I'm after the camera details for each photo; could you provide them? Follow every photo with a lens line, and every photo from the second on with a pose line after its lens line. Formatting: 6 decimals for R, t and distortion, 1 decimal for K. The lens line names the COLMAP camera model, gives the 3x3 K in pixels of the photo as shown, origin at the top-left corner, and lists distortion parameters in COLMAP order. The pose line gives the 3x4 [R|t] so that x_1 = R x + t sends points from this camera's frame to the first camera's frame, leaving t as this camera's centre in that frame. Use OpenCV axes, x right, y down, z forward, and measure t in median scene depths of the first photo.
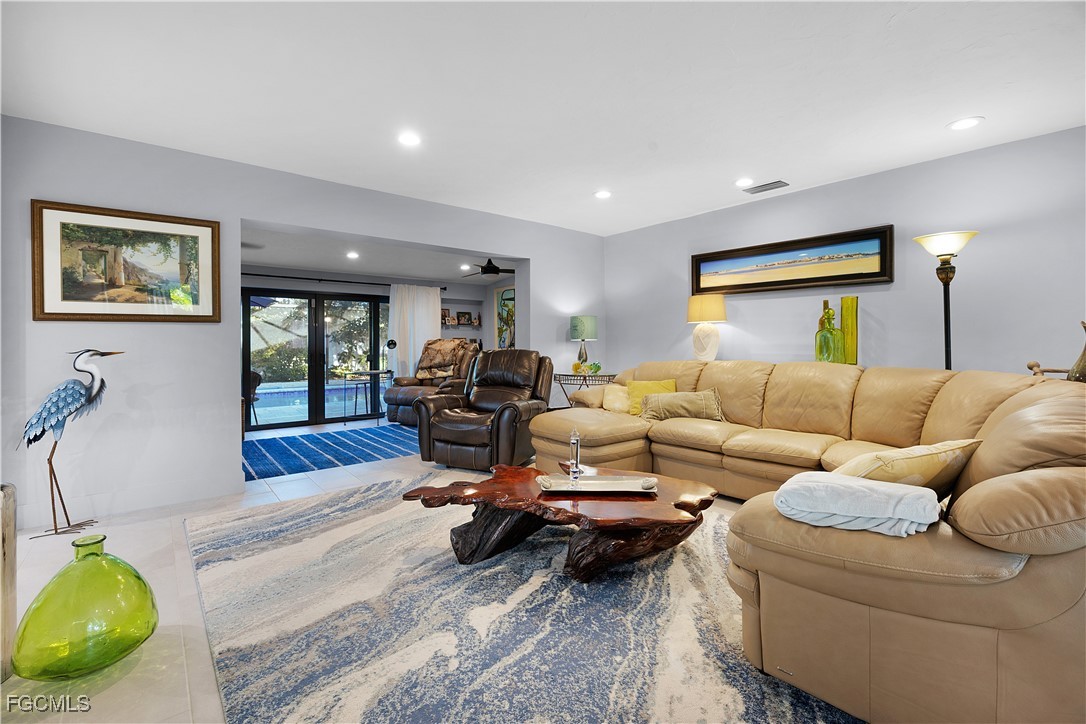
lens RADIAL K [[473.6, 0, 535.6], [0, 473.6, 341.1], [0, 0, 1]] dist [-0.013299, 0.000095]
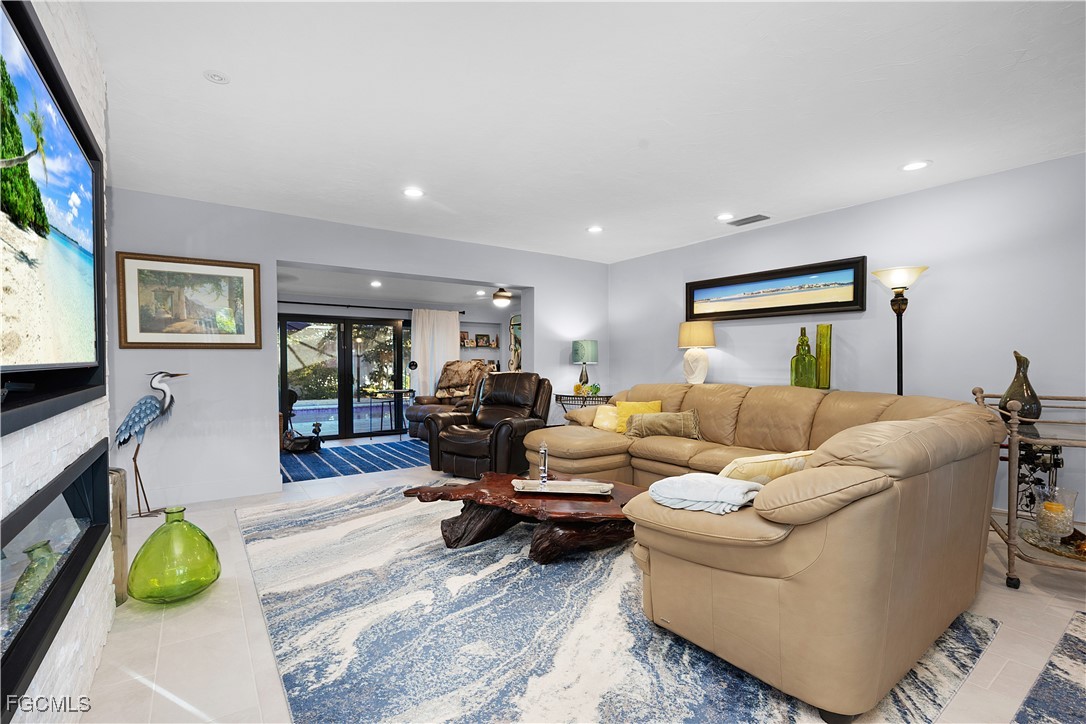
lens RADIAL K [[473.6, 0, 517.5], [0, 473.6, 374.1], [0, 0, 1]] dist [-0.013299, 0.000095]
pose [[0.995718, 0.005420, -0.092284, 0.090639], [-0.002865, 0.999609, 0.027804, -0.011697], [0.092399, -0.027421, 0.995344, -0.136461]]
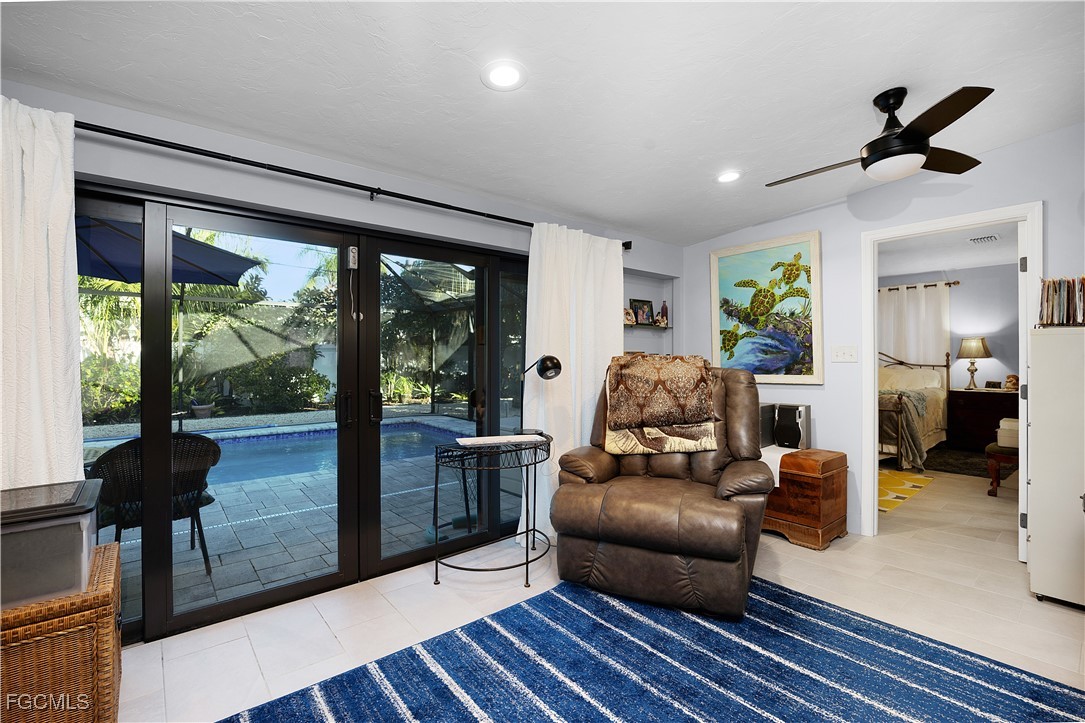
lens RADIAL K [[473.1, 0, 537.2], [0, 473.1, 354.8], [0, 0, 1]] dist [-0.013299, 0.000095]
pose [[0.999944, 0.003941, 0.009829, -0.948523], [-0.003938, 0.999992, -0.000266, -0.010211], [-0.009830, 0.000228, 0.999952, 1.805432]]
